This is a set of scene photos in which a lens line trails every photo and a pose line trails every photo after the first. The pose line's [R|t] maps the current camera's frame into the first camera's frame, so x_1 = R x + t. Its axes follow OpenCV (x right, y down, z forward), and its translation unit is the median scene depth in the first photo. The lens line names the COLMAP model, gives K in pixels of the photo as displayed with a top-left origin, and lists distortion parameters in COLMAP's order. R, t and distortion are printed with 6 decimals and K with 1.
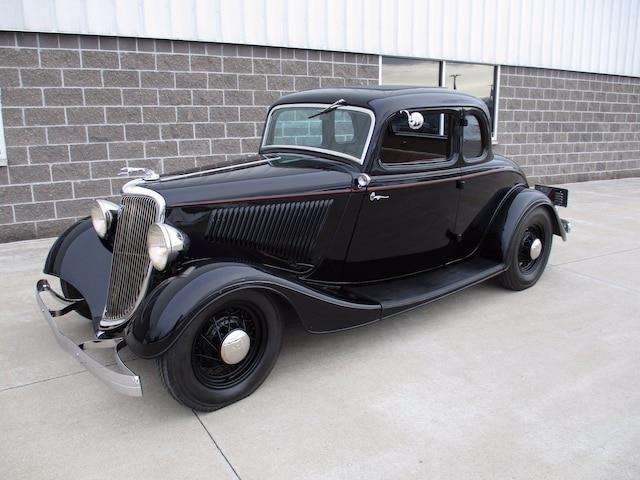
lens RADIAL K [[538.3, 0, 318.4], [0, 538.3, 237.6], [0, 0, 1]] dist [-0.030279, 0.010560]
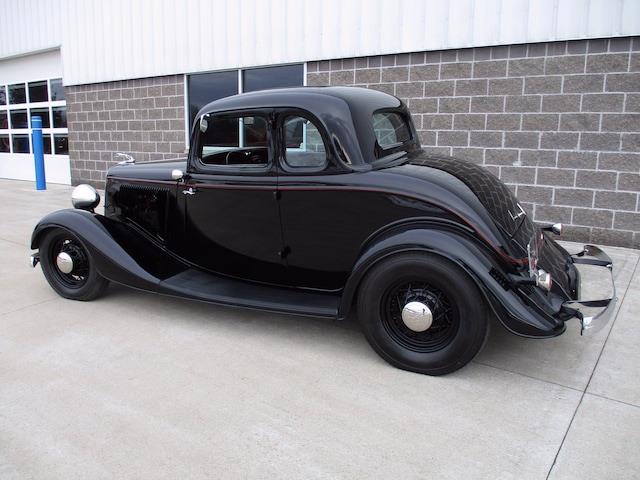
lens RADIAL K [[538.3, 0, 316.5], [0, 538.3, 238.9], [0, 0, 1]] dist [-0.030279, 0.010560]
pose [[0.392622, 0.192791, -0.899266, 0.666411], [-0.210146, 0.970721, 0.116360, -0.088985], [0.895369, 0.143292, 0.421641, 0.417410]]
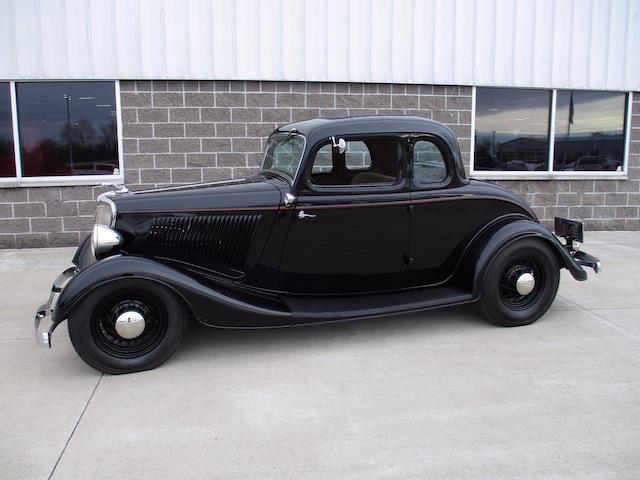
lens RADIAL K [[538.3, 0, 316.8], [0, 538.3, 239.3], [0, 0, 1]] dist [-0.030279, 0.010560]
pose [[0.926154, 0.062601, -0.371914, 0.291594], [-0.084635, 0.995475, -0.043200, 0.010276], [0.367527, 0.071487, 0.927262, -0.003236]]
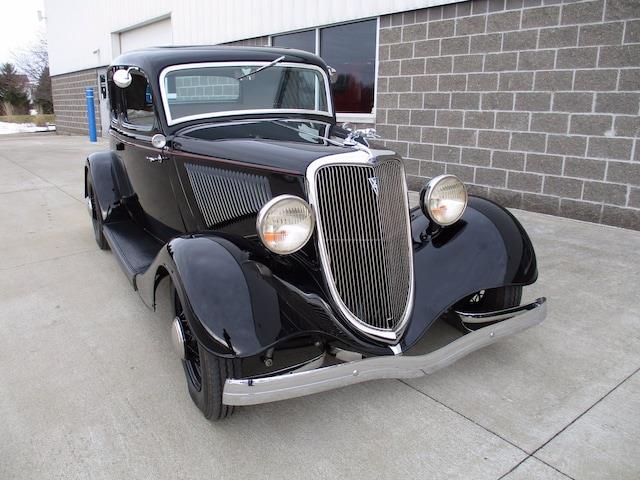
lens RADIAL K [[538.3, 0, 315.0], [0, 538.3, 236.9], [0, 0, 1]] dist [-0.030279, 0.010560]
pose [[0.115225, 0.256130, -0.959750, 0.629123], [-0.222222, 0.948344, 0.226407, -0.124224], [0.968163, 0.187190, 0.166191, 0.631239]]
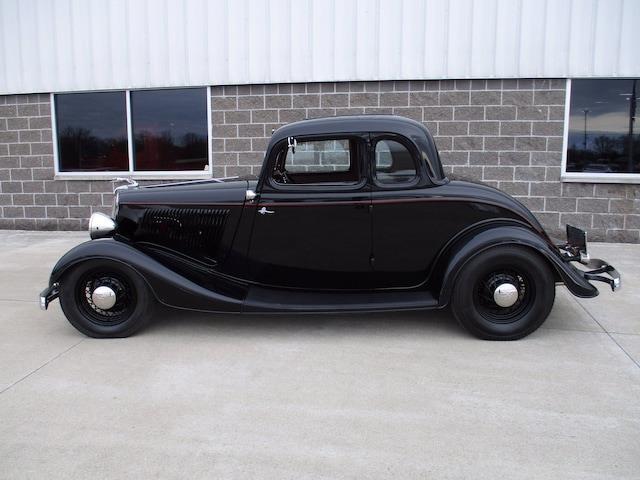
lens RADIAL K [[538.3, 0, 316.9], [0, 538.3, 239.9], [0, 0, 1]] dist [-0.030279, 0.010560]
pose [[0.750218, 0.111773, -0.651675, 0.516346], [-0.146816, 0.989164, 0.000641, -0.016437], [0.644685, 0.095195, 0.758498, 0.102260]]
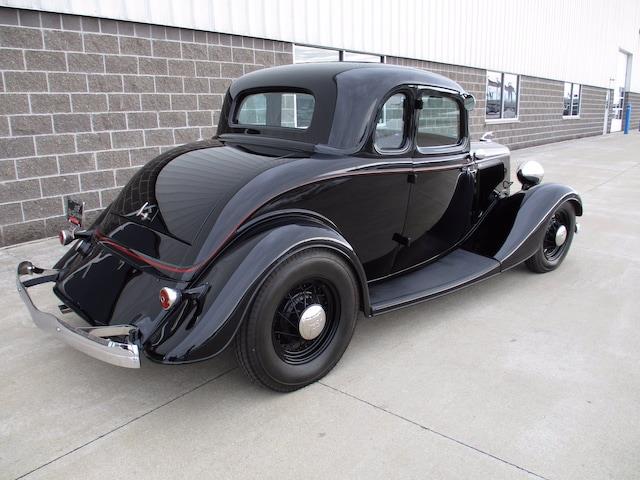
lens RADIAL K [[538.3, 0, 318.9], [0, 538.3, 240.1], [0, 0, 1]] dist [-0.030279, 0.010560]
pose [[0.939600, -0.087637, 0.330864, -0.257563], [0.081041, 0.996141, 0.033707, -0.003238], [-0.332541, -0.004858, 0.943076, 0.044108]]
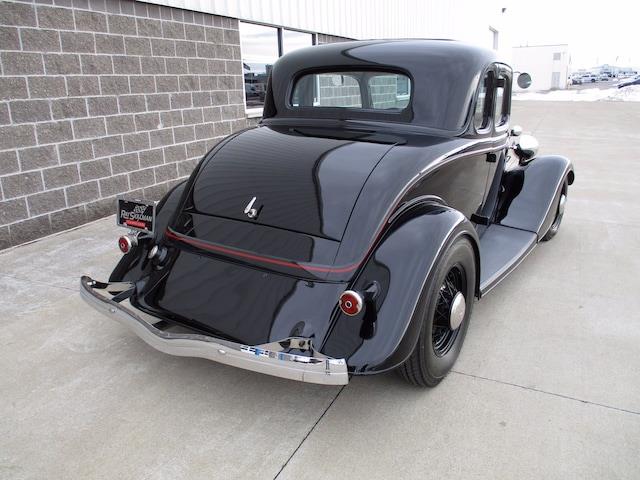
lens RADIAL K [[538.3, 0, 318.7], [0, 538.3, 240.3], [0, 0, 1]] dist [-0.030279, 0.010560]
pose [[0.832798, -0.172251, 0.526096, -0.419514], [0.143588, 0.985046, 0.095221, -0.031725], [-0.534630, -0.003759, 0.845078, 0.153854]]
